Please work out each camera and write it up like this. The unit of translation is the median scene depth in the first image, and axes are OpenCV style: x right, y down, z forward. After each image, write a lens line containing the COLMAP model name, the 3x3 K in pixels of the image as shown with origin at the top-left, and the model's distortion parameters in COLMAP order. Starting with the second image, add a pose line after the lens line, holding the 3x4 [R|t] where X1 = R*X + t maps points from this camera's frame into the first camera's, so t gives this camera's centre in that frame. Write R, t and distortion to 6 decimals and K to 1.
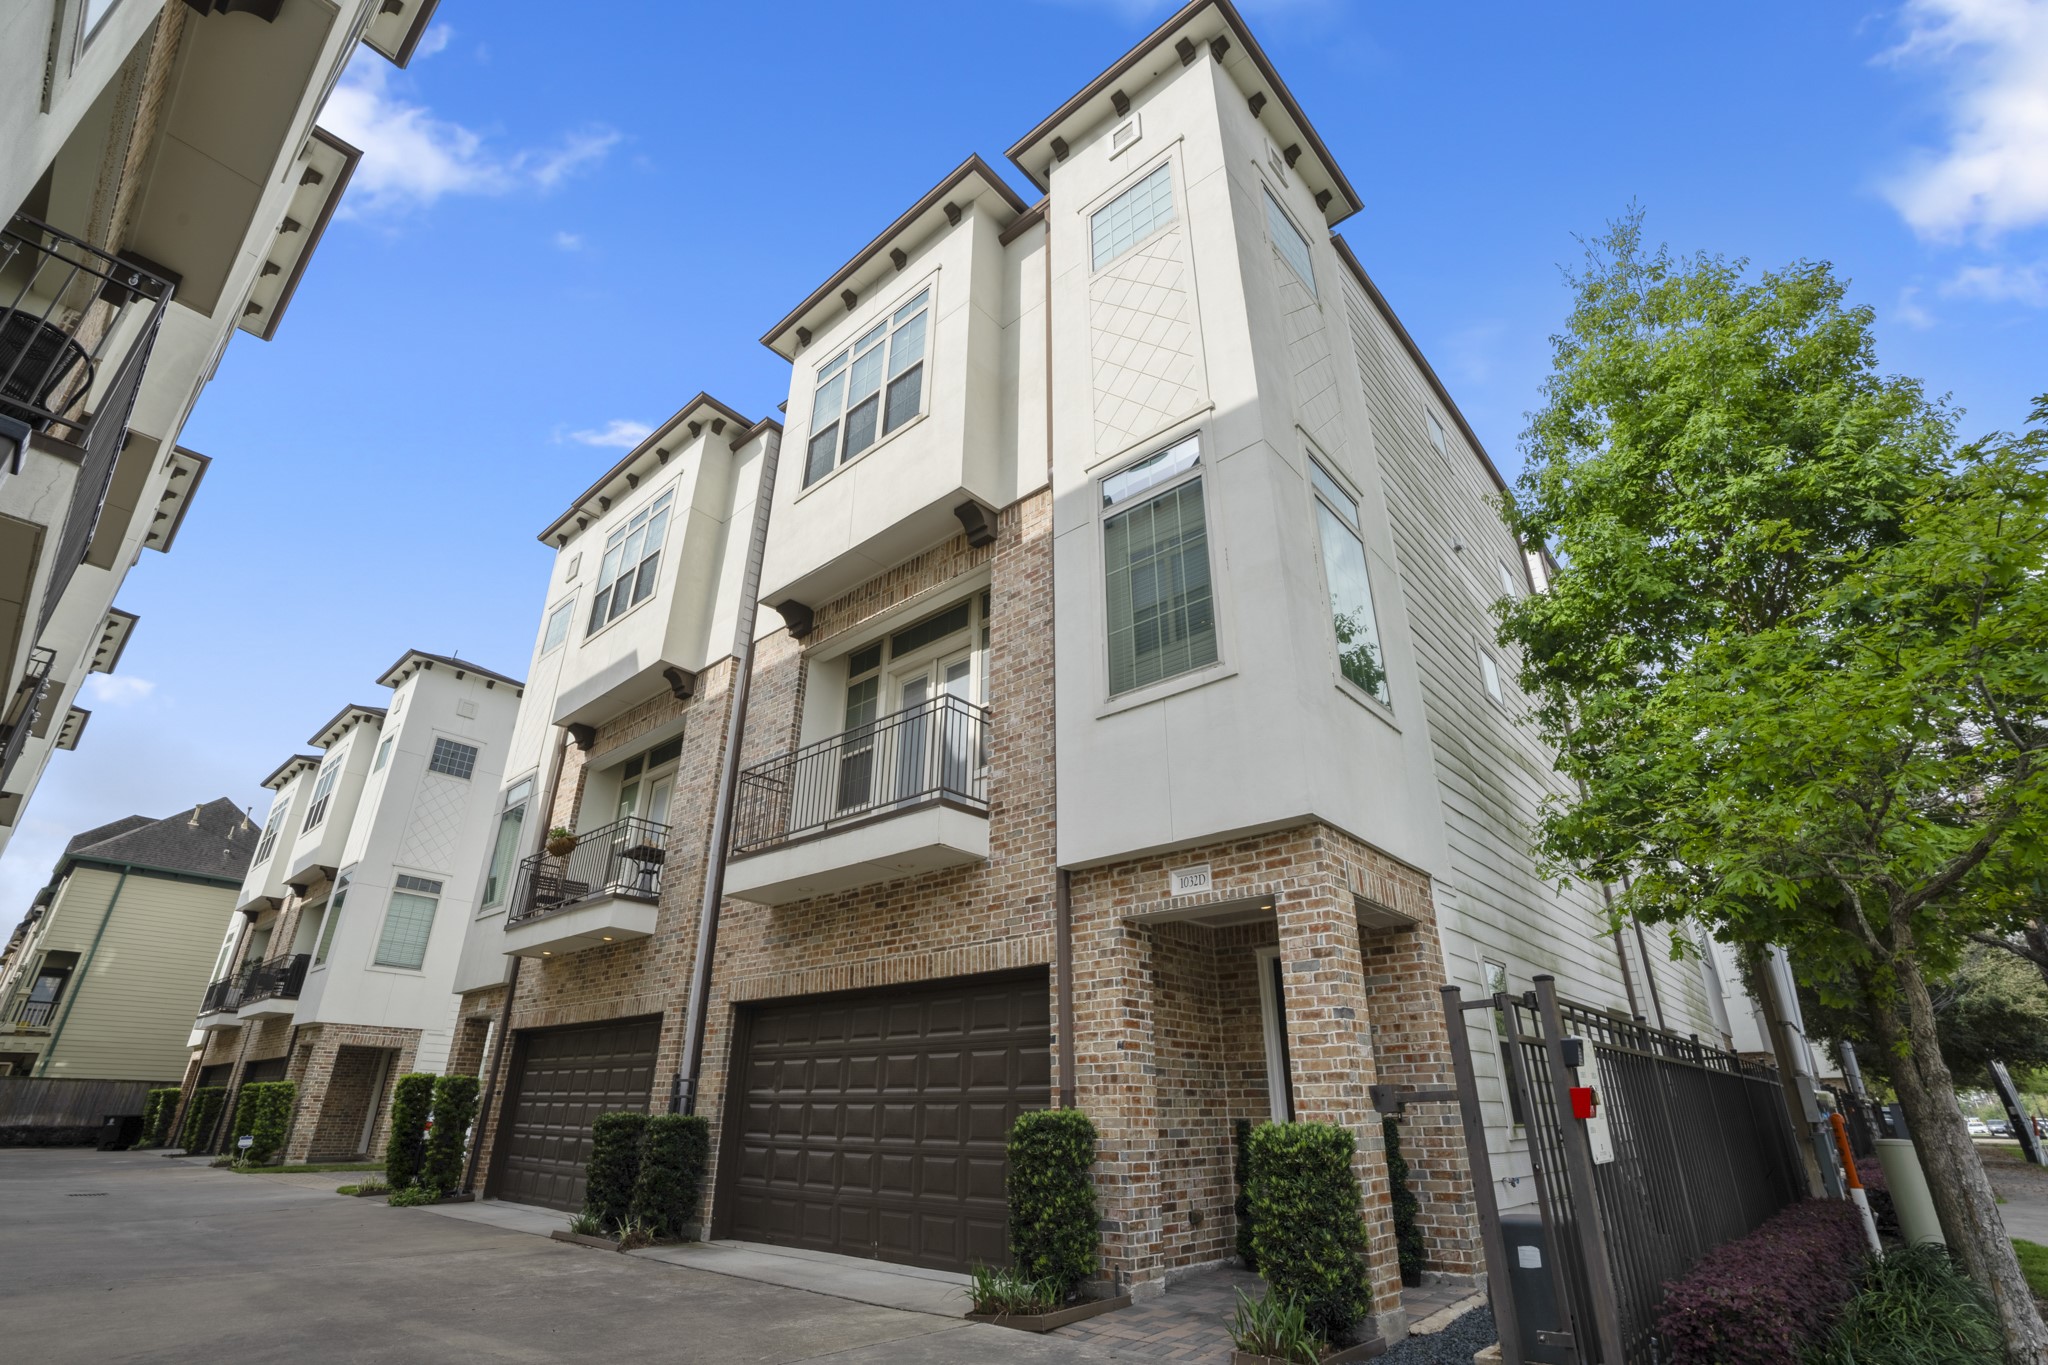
lens RADIAL K [[949.3, 0, 1029.7], [0, 949.3, 683.5], [0, 0, 1]] dist [-0.070050, 0.028268]
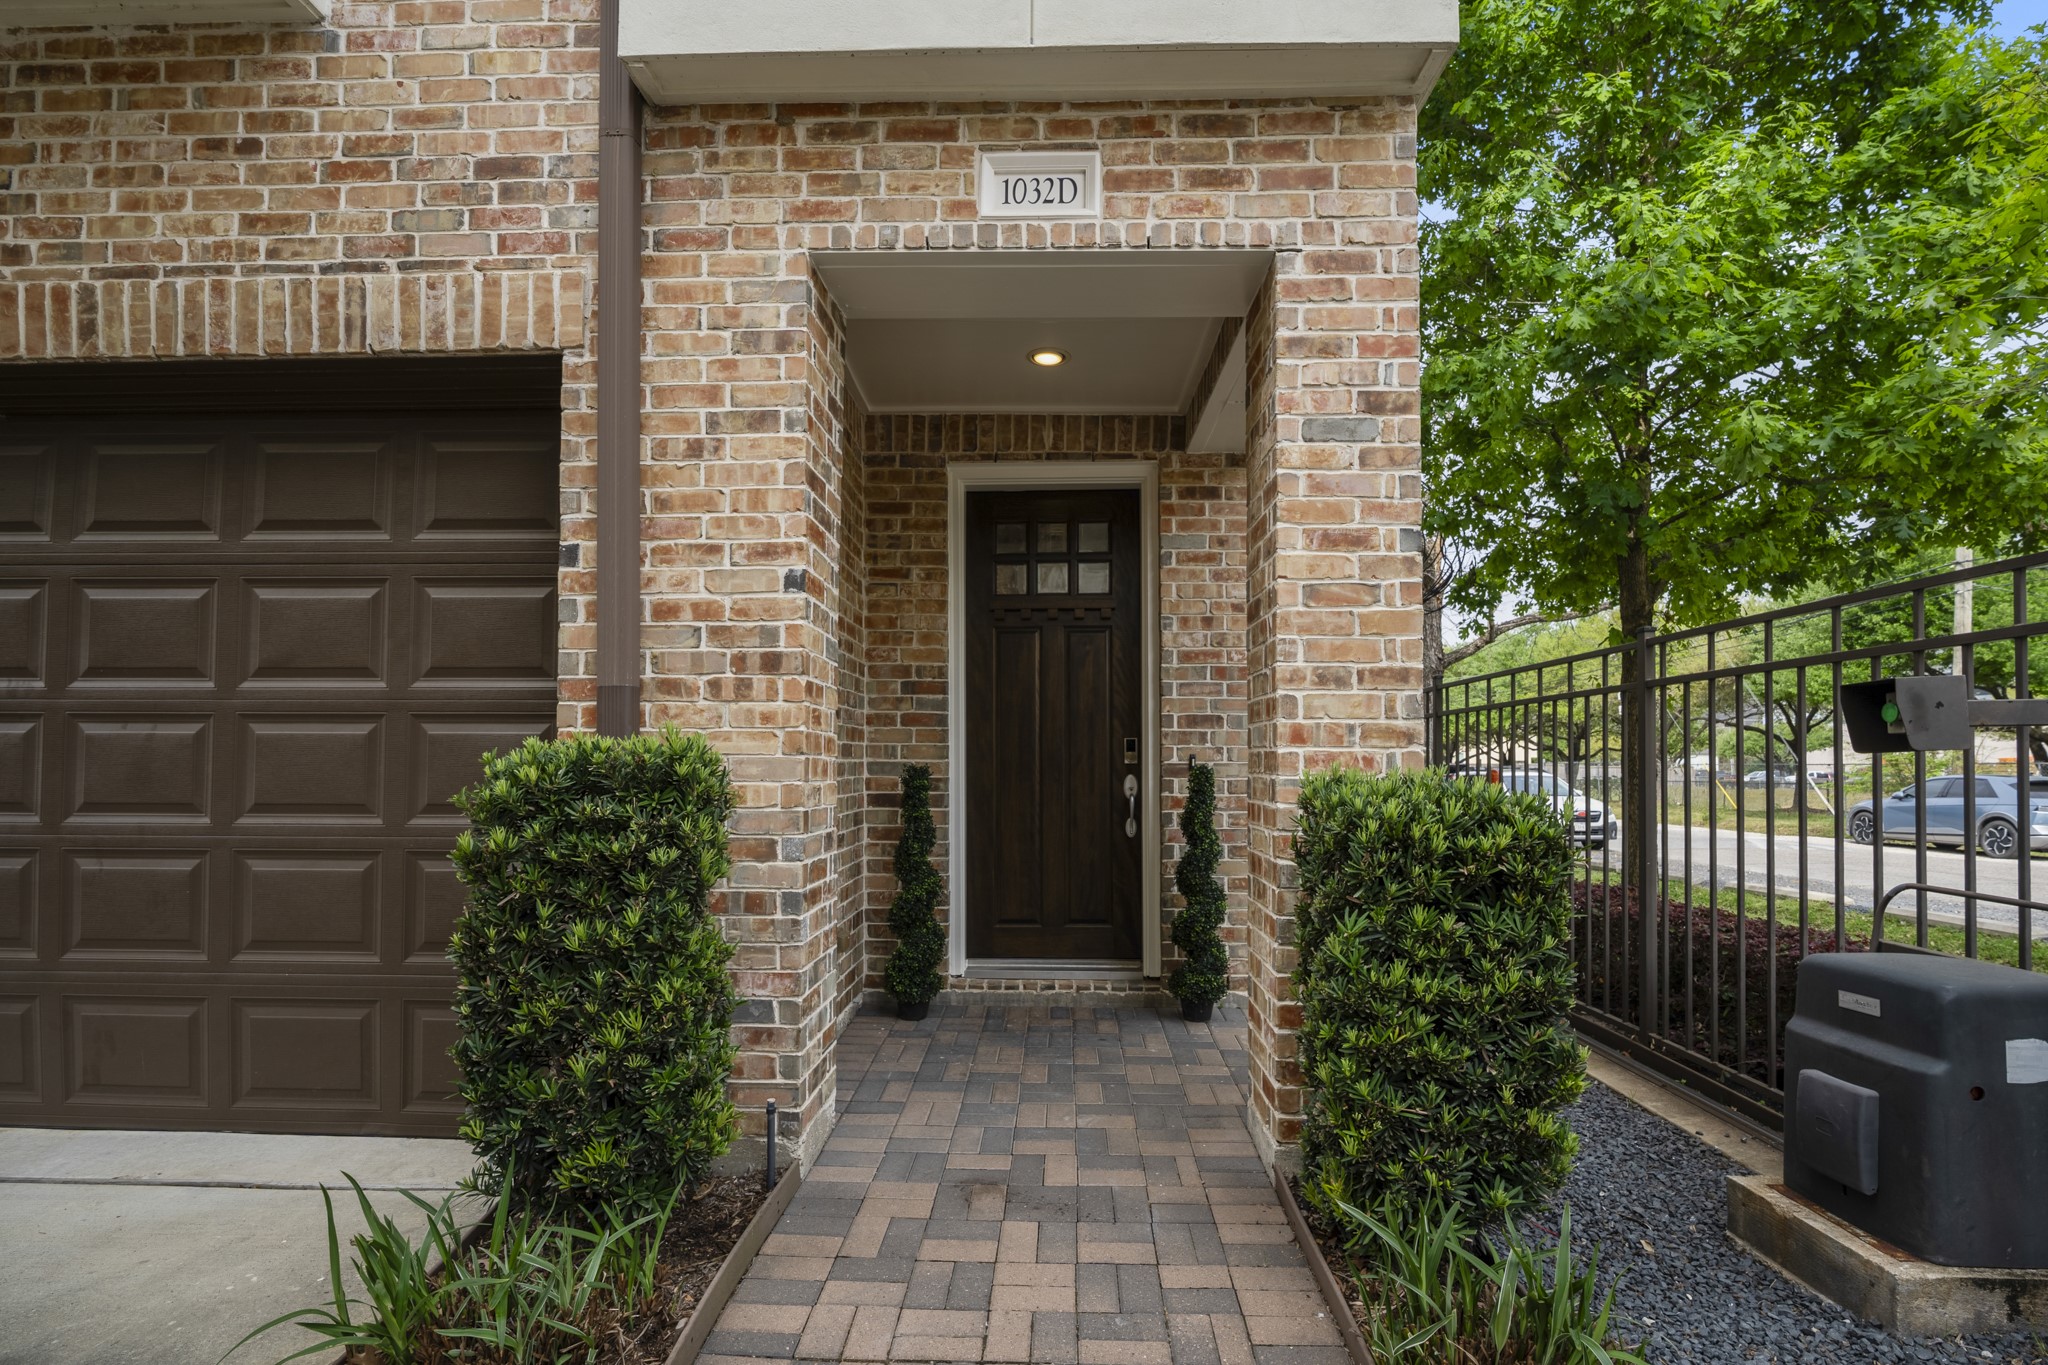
lens RADIAL K [[959.3, 0, 1030.7], [0, 959.3, 741.0], [0, 0, 1]] dist [-0.005769, 0.000903]
pose [[0.770337, 0.016021, 0.637435, -0.070519], [-0.270513, 0.913474, 0.303955, 0.275882], [-0.577411, -0.406583, 0.708017, 0.590234]]
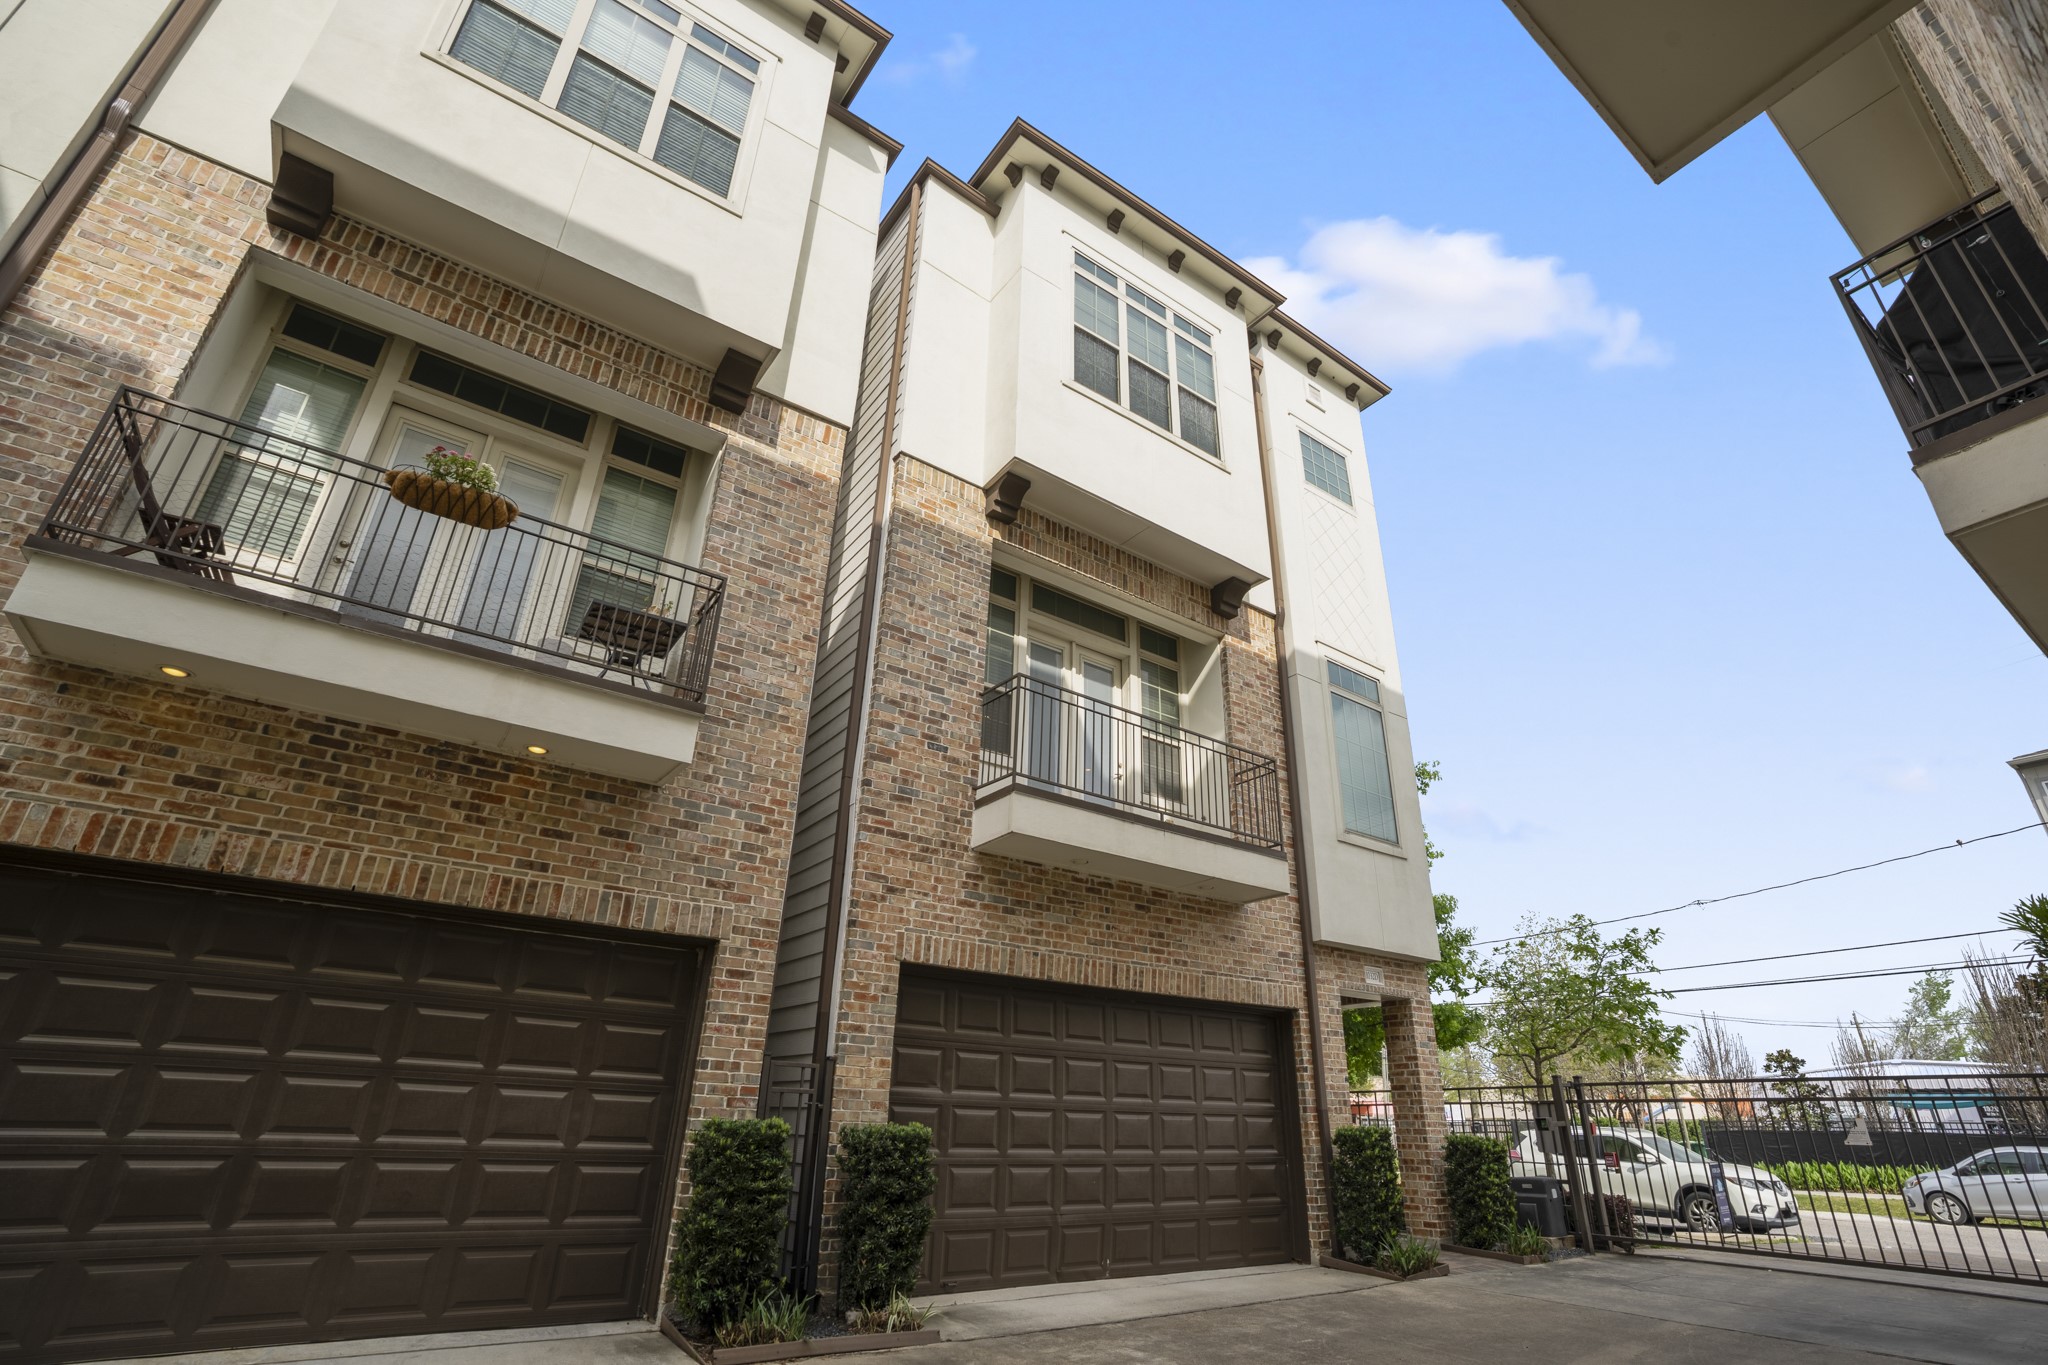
lens RADIAL K [[949.3, 0, 1029.7], [0, 949.3, 683.5], [0, 0, 1]] dist [-0.070050, 0.028268]
pose [[0.227201, 0.411804, 0.882495, -1.383620], [-0.435424, 0.853525, -0.286184, 0.446613], [-0.871083, -0.319238, 0.373231, 0.994140]]
